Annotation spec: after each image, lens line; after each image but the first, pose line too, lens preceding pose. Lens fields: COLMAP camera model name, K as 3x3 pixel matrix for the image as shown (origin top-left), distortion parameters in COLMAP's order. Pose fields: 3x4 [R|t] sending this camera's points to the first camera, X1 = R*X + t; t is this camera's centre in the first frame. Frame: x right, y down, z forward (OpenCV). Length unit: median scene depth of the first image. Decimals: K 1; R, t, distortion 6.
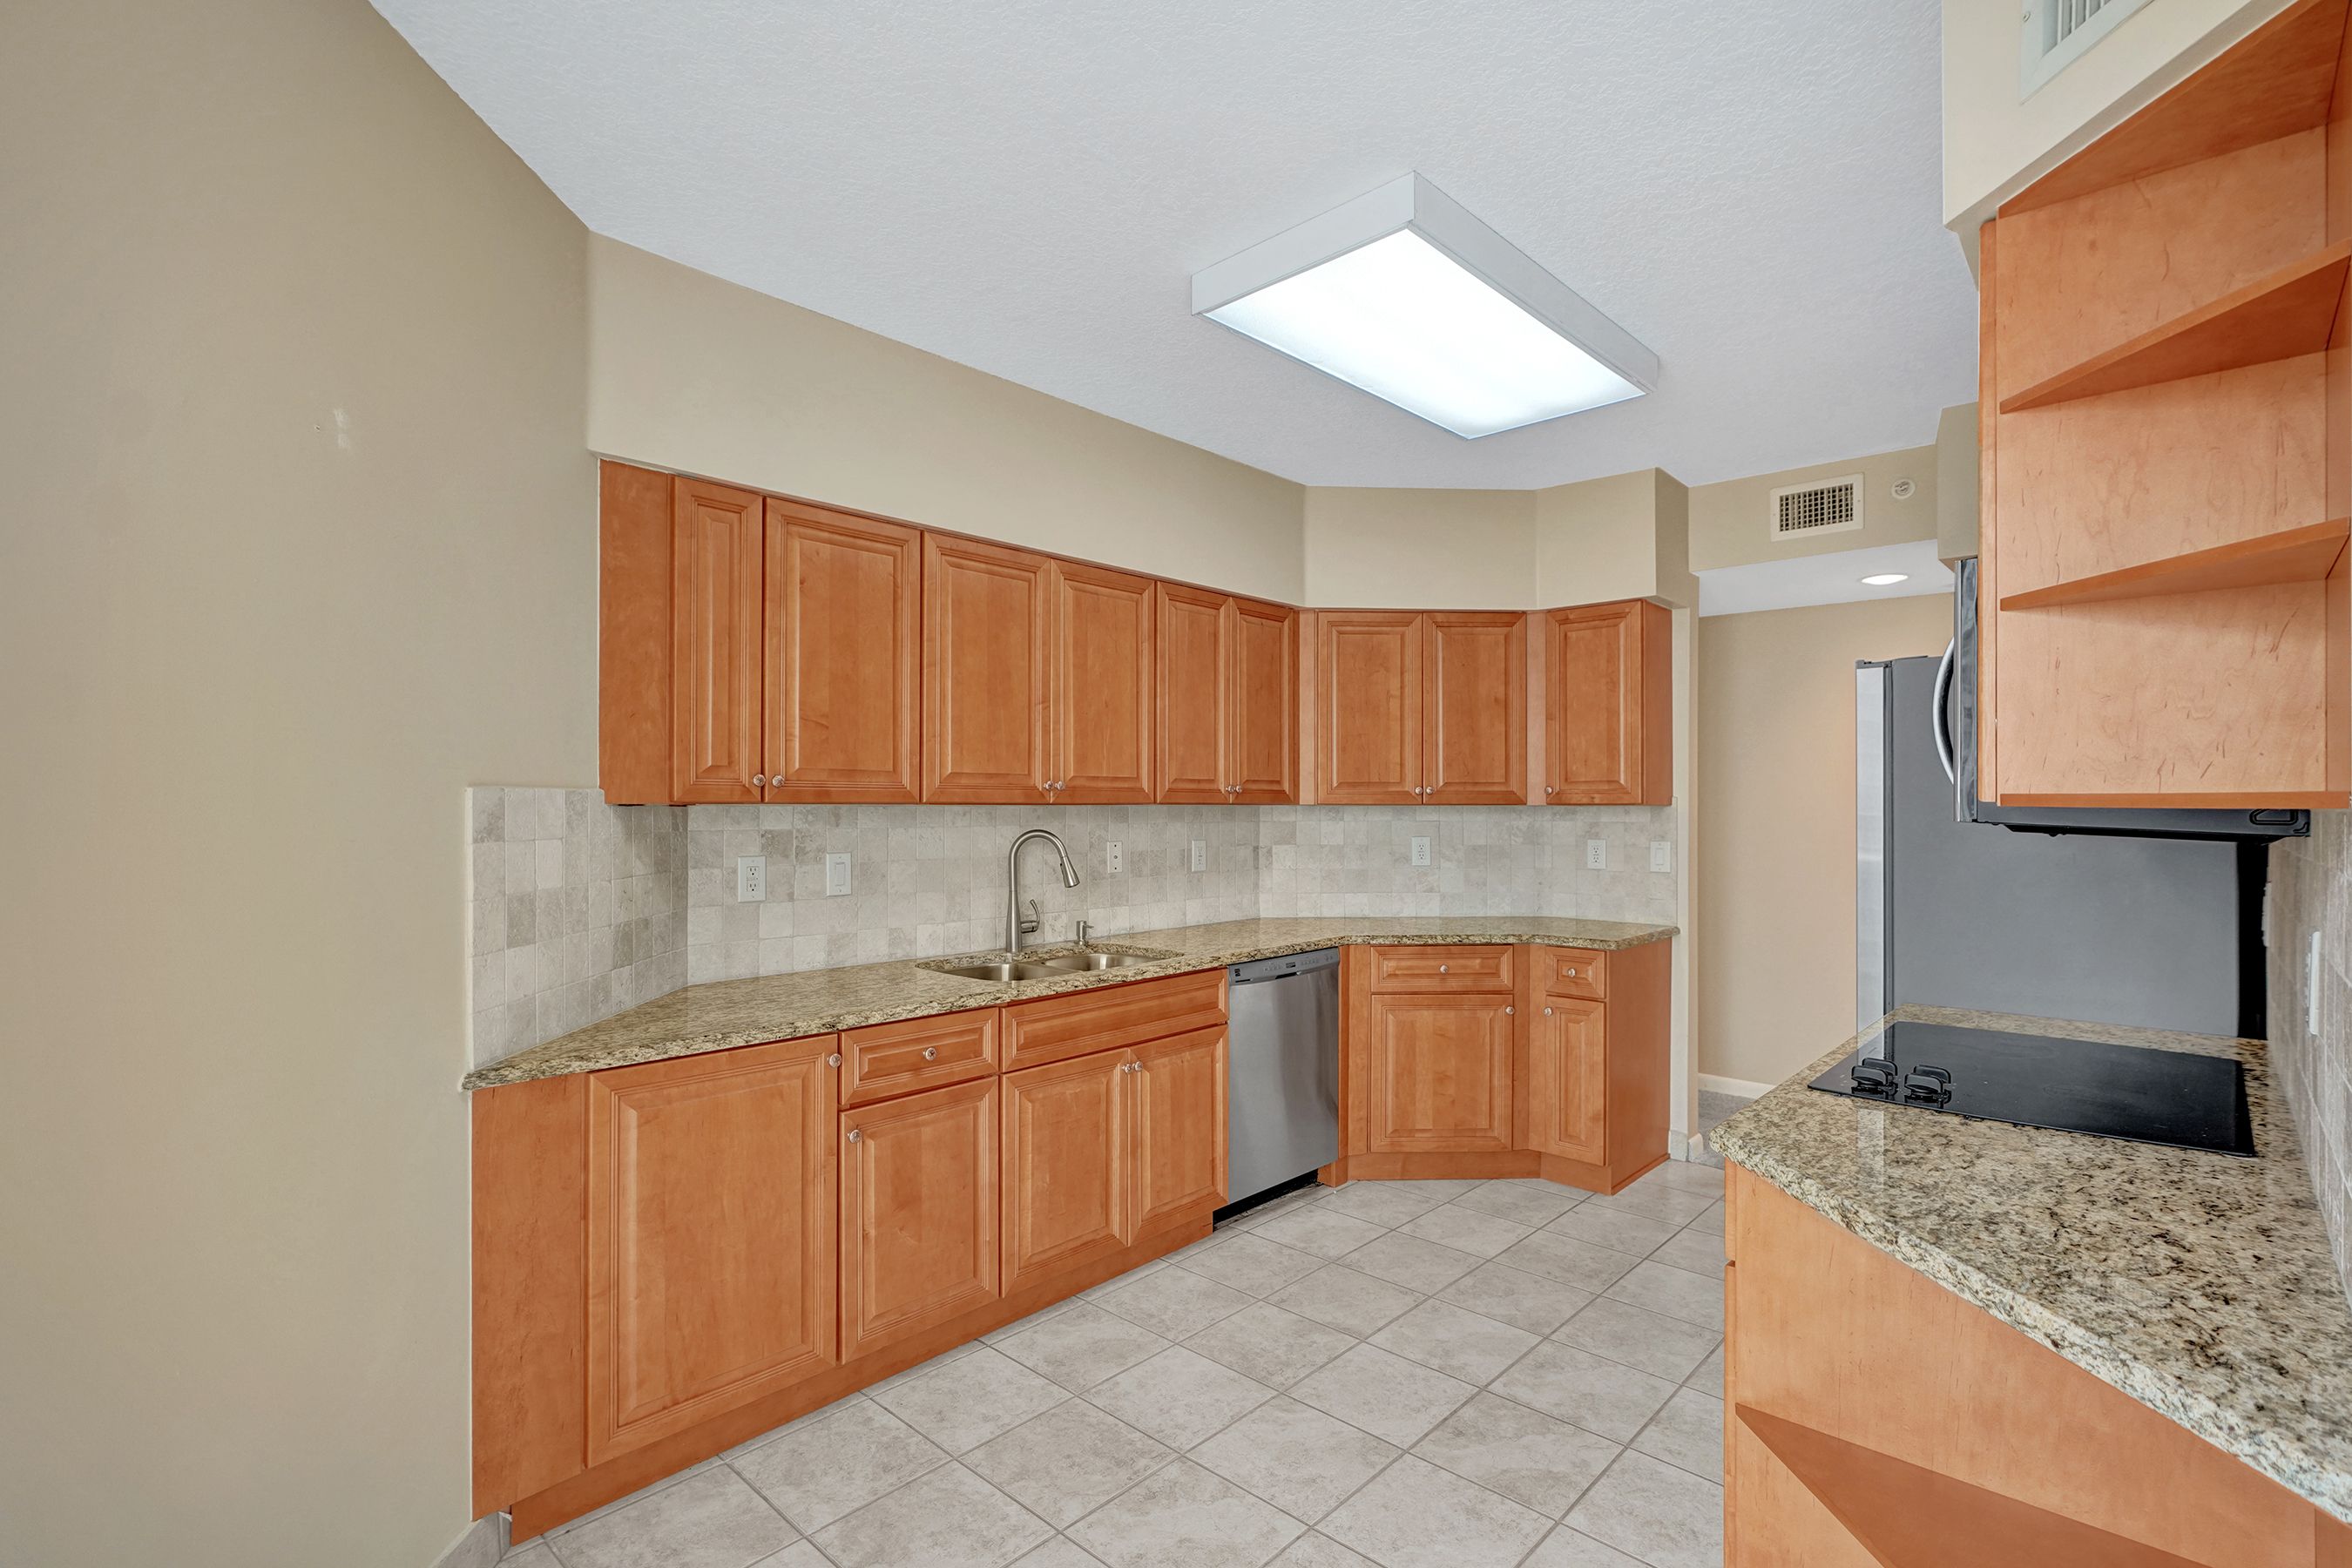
lens RADIAL K [[1071.1, 0, 1182.8], [0, 1071.1, 788.4], [0, 0, 1]] dist [-0.014004, 0.006927]
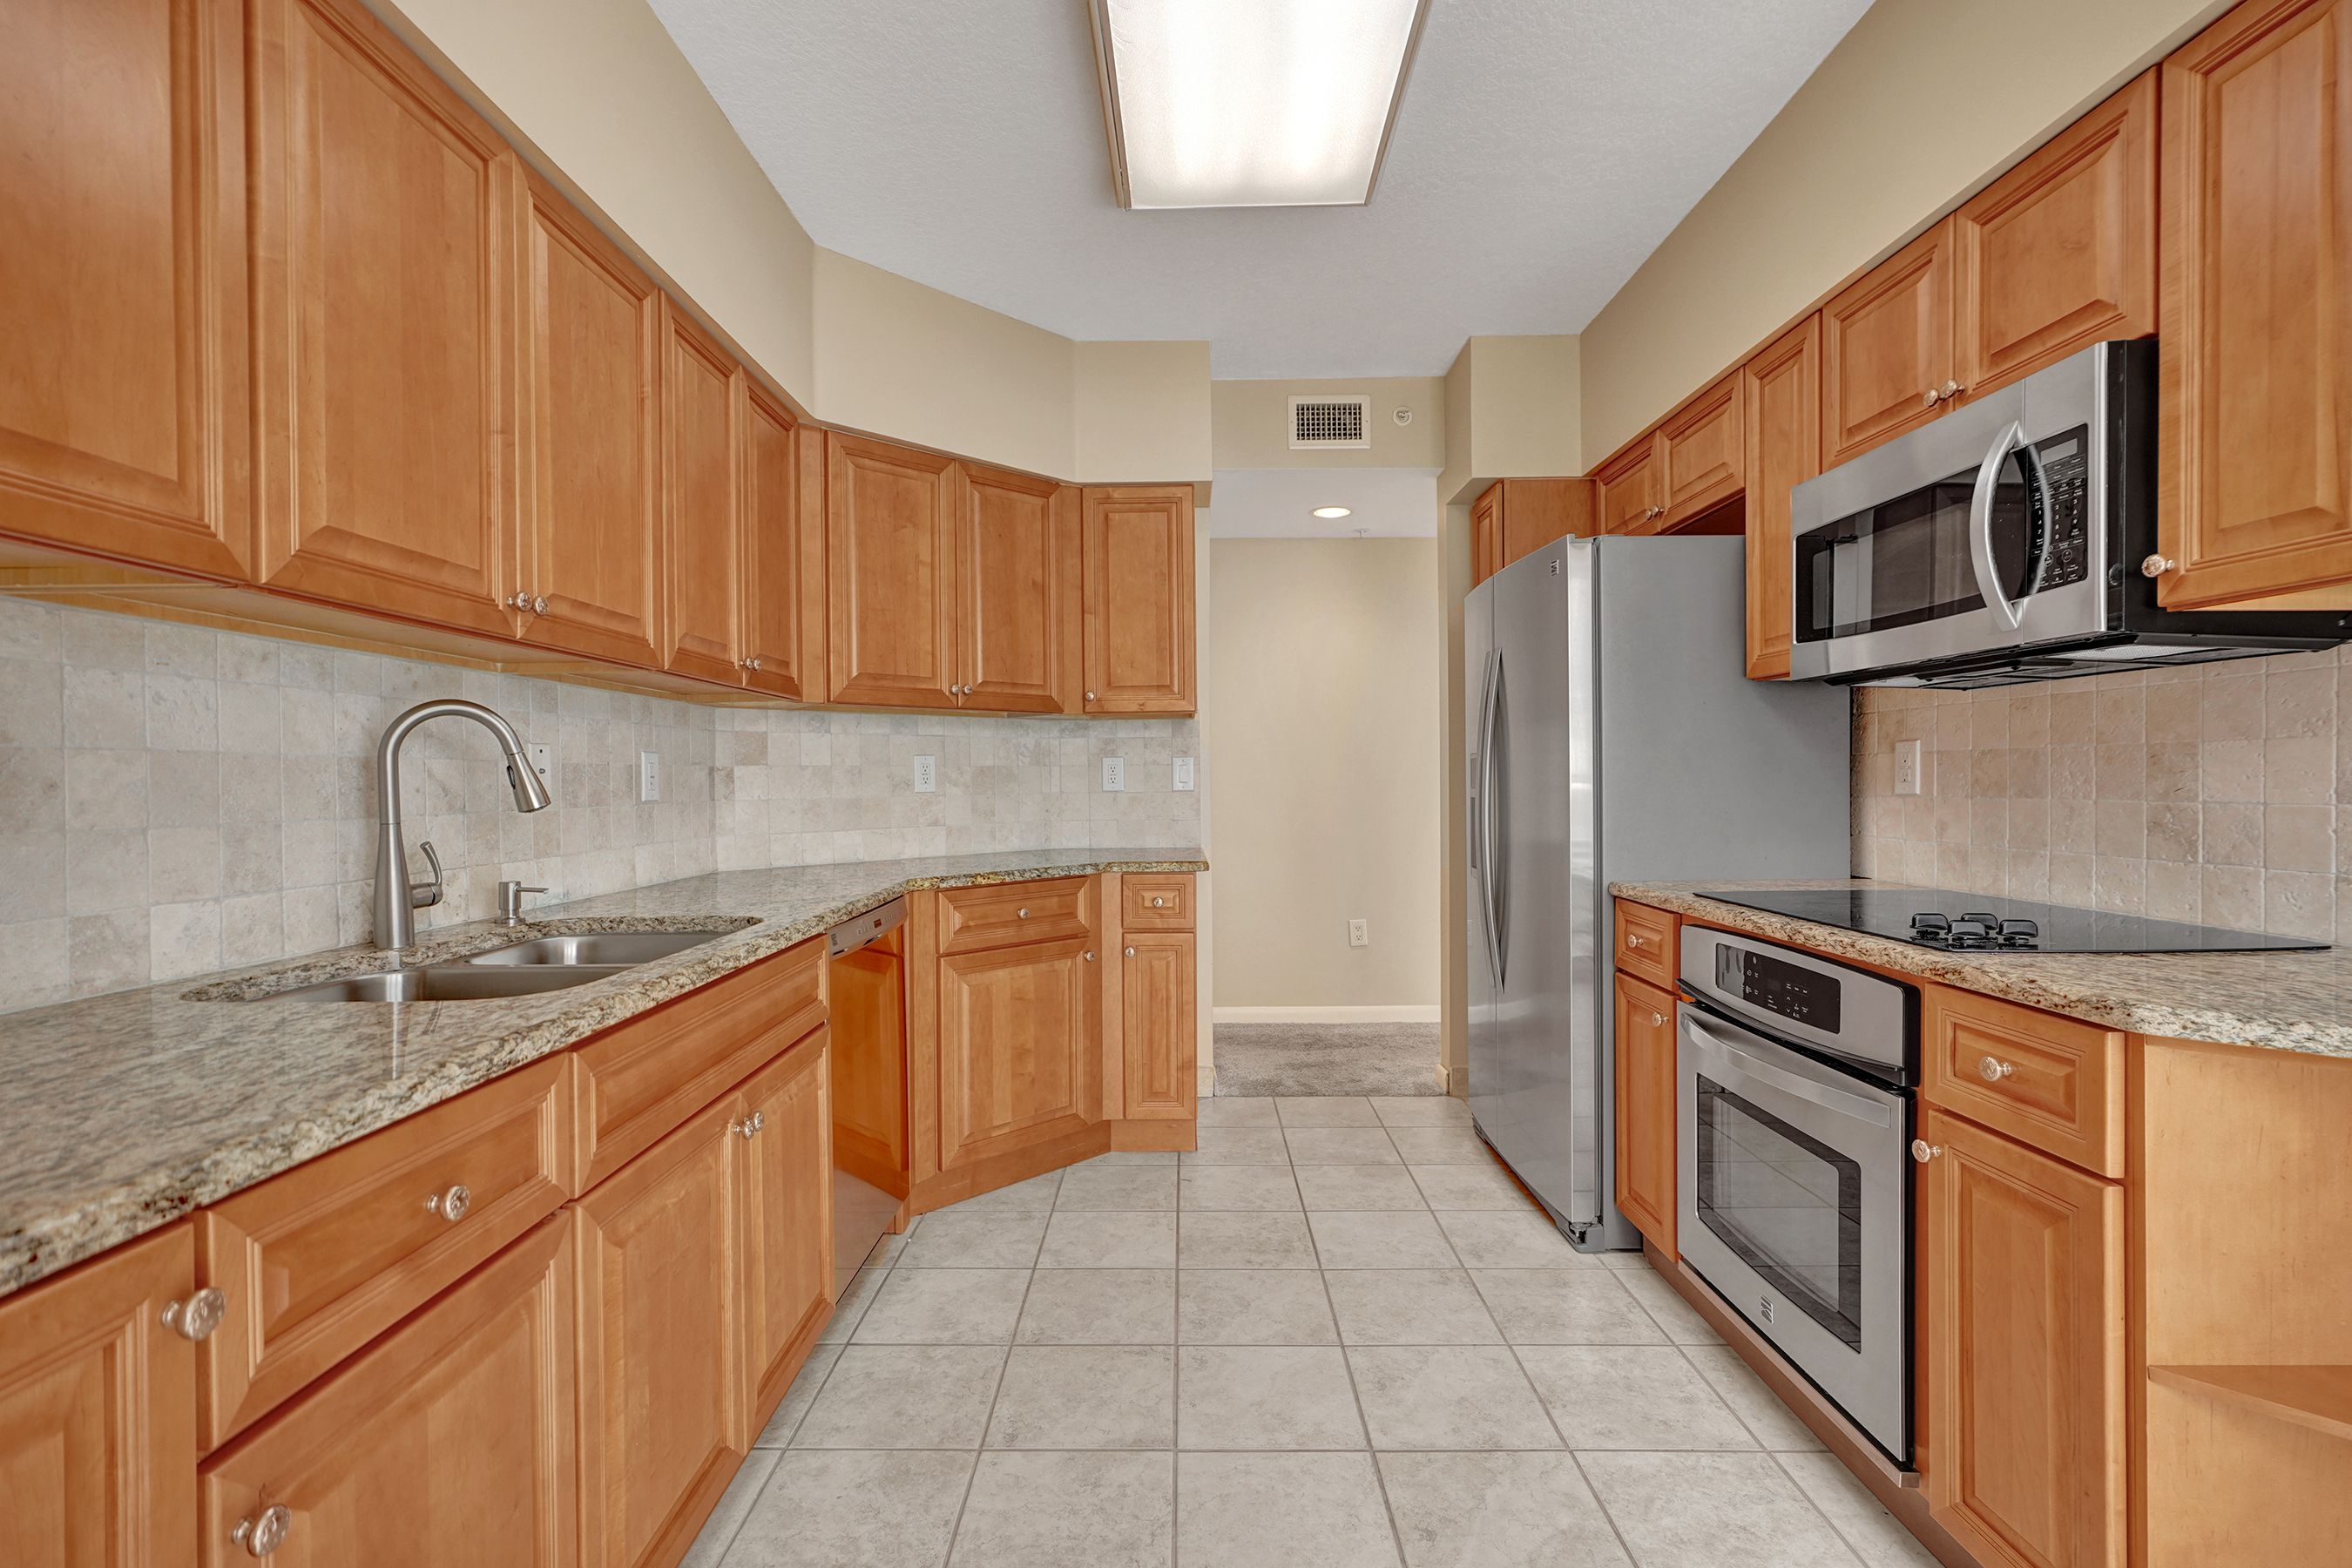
lens RADIAL K [[1055.2, 0, 1157.6], [0, 1055.2, 780.6], [0, 0, 1]] dist [-0.012026, 0.007421]
pose [[0.742532, -0.008779, 0.669753, -0.227607], [-0.000886, 0.999900, 0.014089, 0.071747], [-0.669810, -0.011055, 0.742451, 0.427253]]
